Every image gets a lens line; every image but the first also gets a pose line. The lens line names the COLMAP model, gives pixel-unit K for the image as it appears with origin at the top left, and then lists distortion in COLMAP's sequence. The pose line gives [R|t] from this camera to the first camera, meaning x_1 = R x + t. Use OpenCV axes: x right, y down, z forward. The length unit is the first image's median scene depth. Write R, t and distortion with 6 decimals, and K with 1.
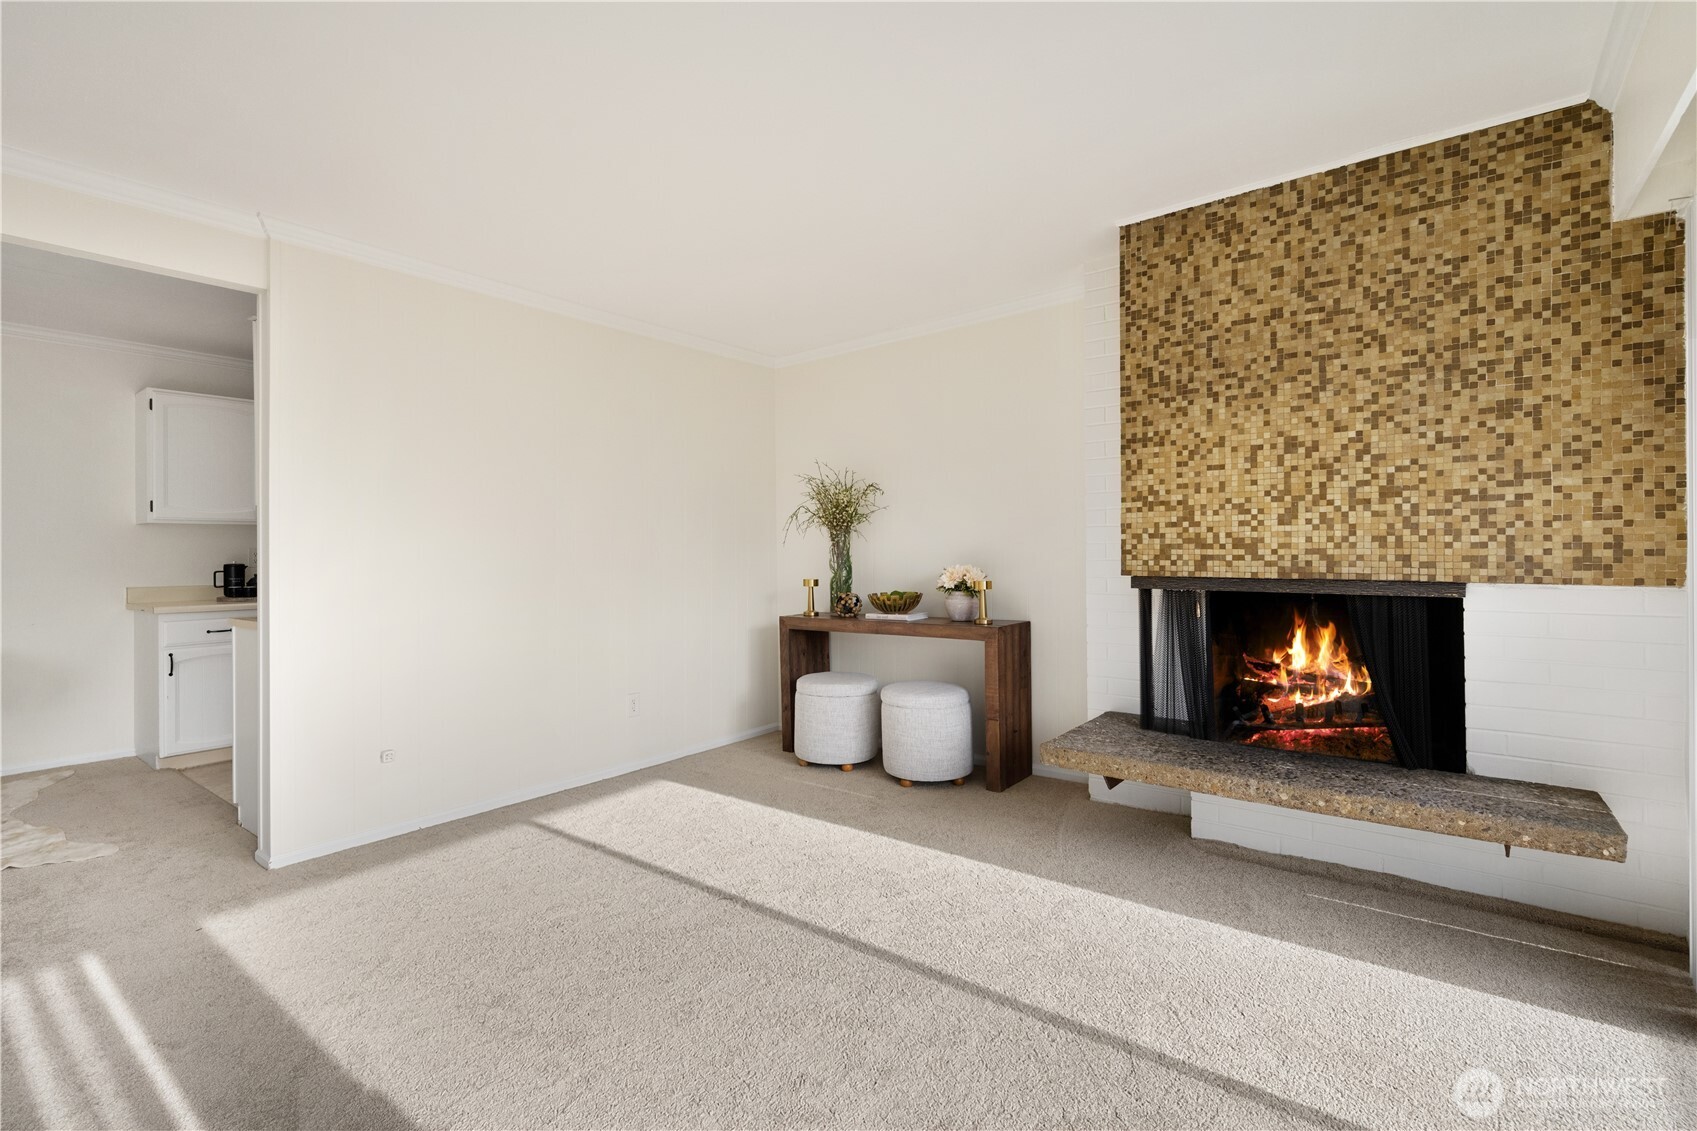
lens RADIAL K [[785.8, 0, 805.1], [0, 785.8, 550.2], [0, 0, 1]] dist [0.000796, 0.000089]
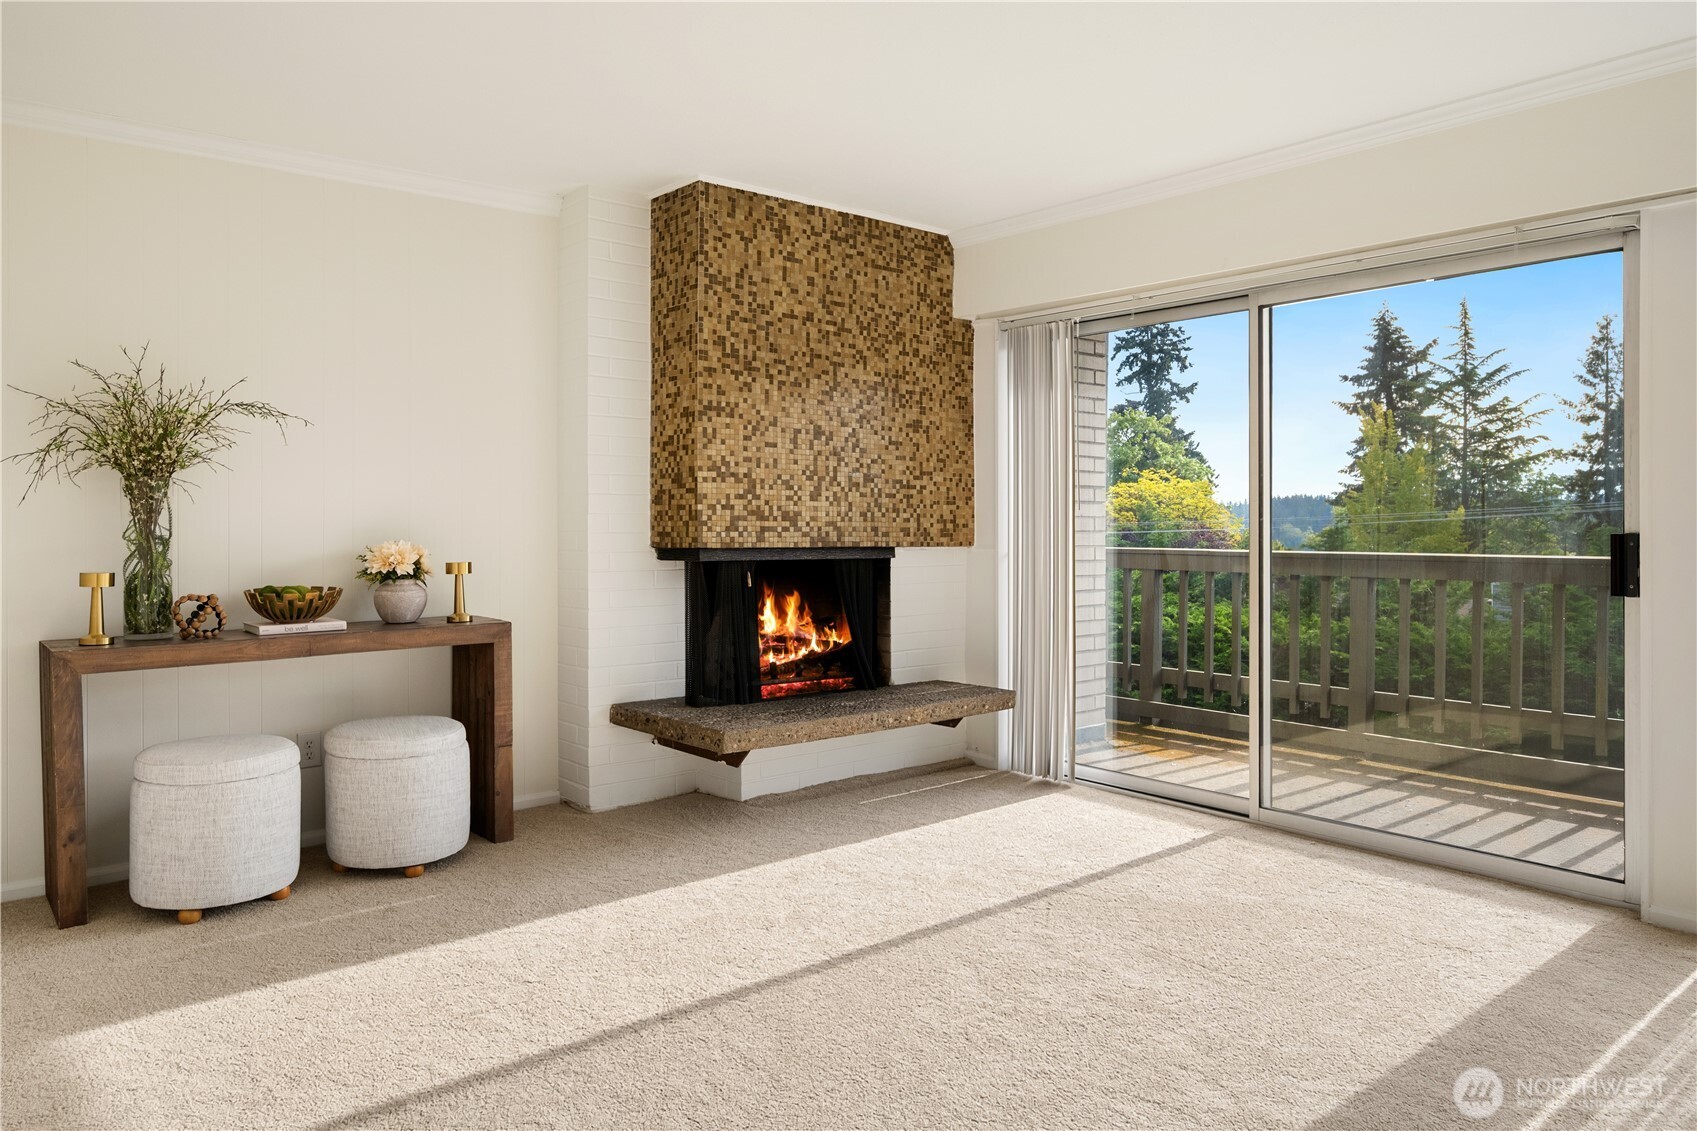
lens RADIAL K [[1119.0, 0, 844.0], [0, 1119.0, 520.6], [0, 0, 1]] dist [-0.001713, -0.001041]
pose [[0.188109, 0.009243, 0.982105, -0.985109], [-0.006389, 0.999946, -0.008187, 0.010080], [-0.982127, -0.004735, 0.188158, 0.634348]]
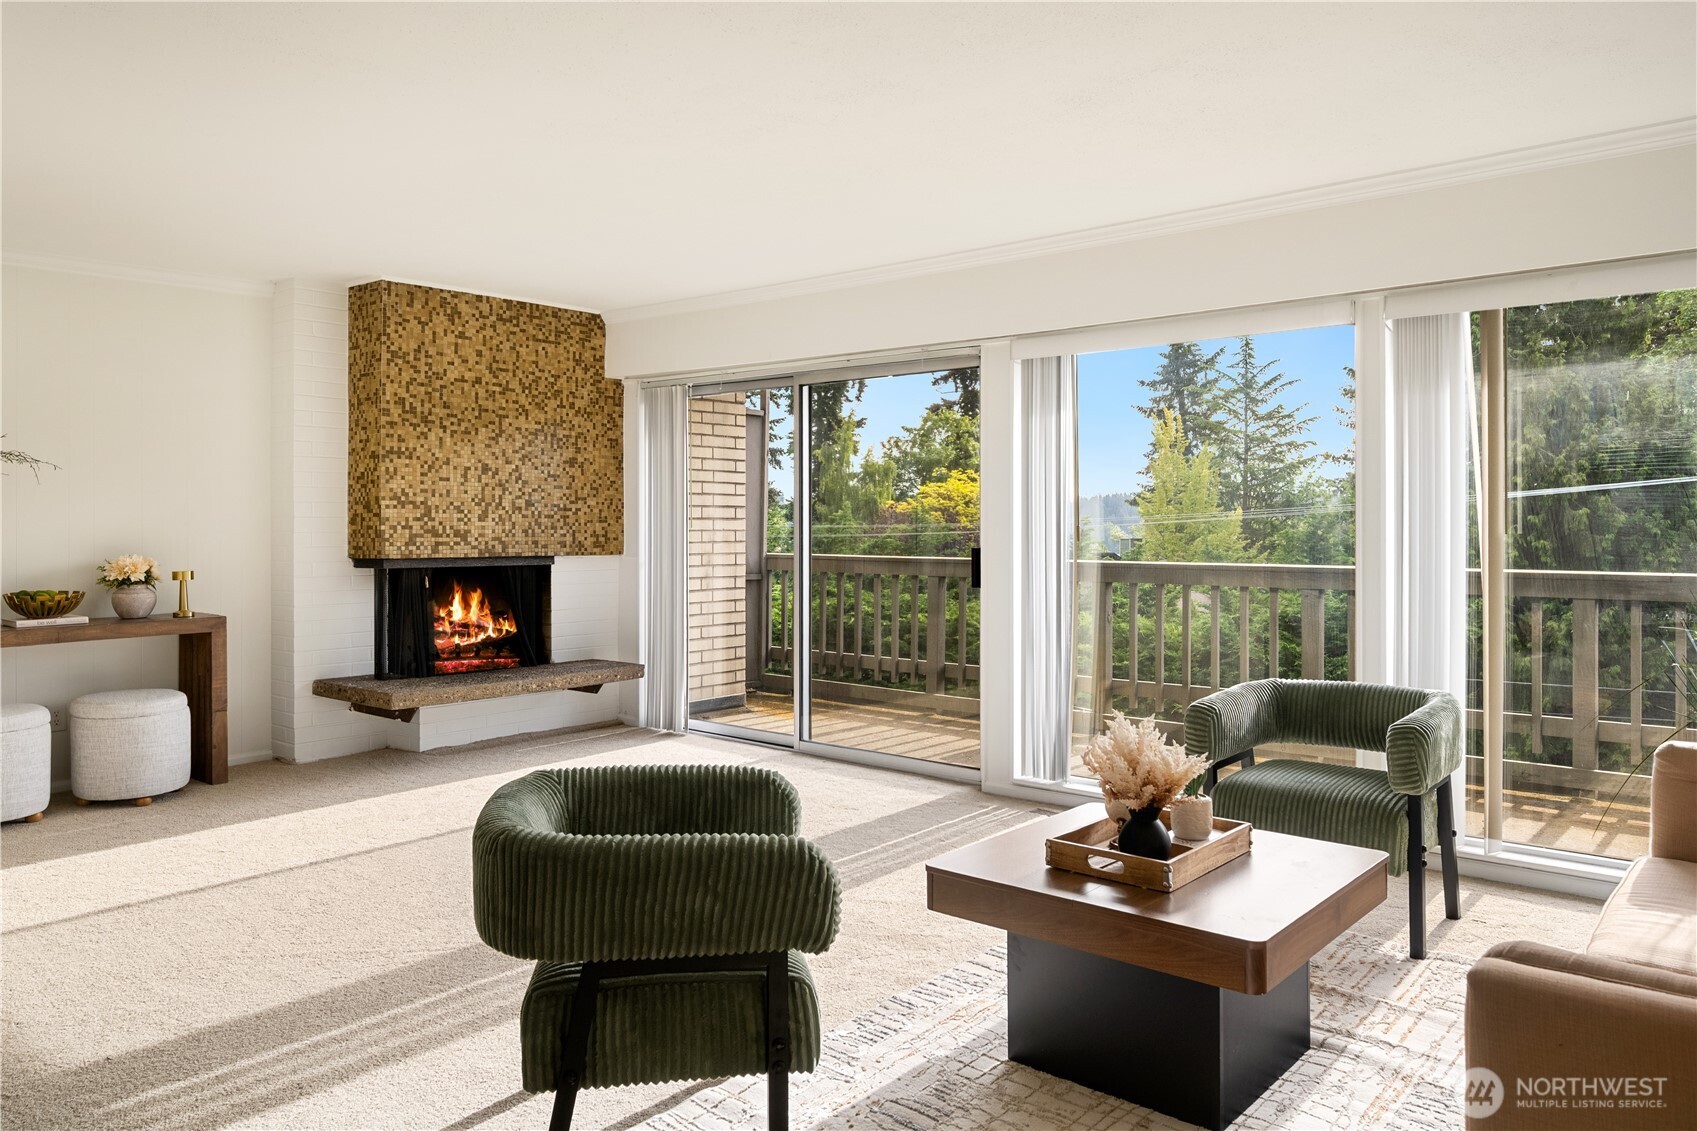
lens RADIAL K [[1149.3, 0, 852.4], [0, 1149.3, 518.1], [0, 0, 1]] dist [0.000709, -0.000886]
pose [[0.019831, 0.010926, 0.999744, -1.560471], [-0.004681, 0.999930, -0.010835, -0.017746], [-0.999792, -0.004464, 0.019880, 0.238379]]
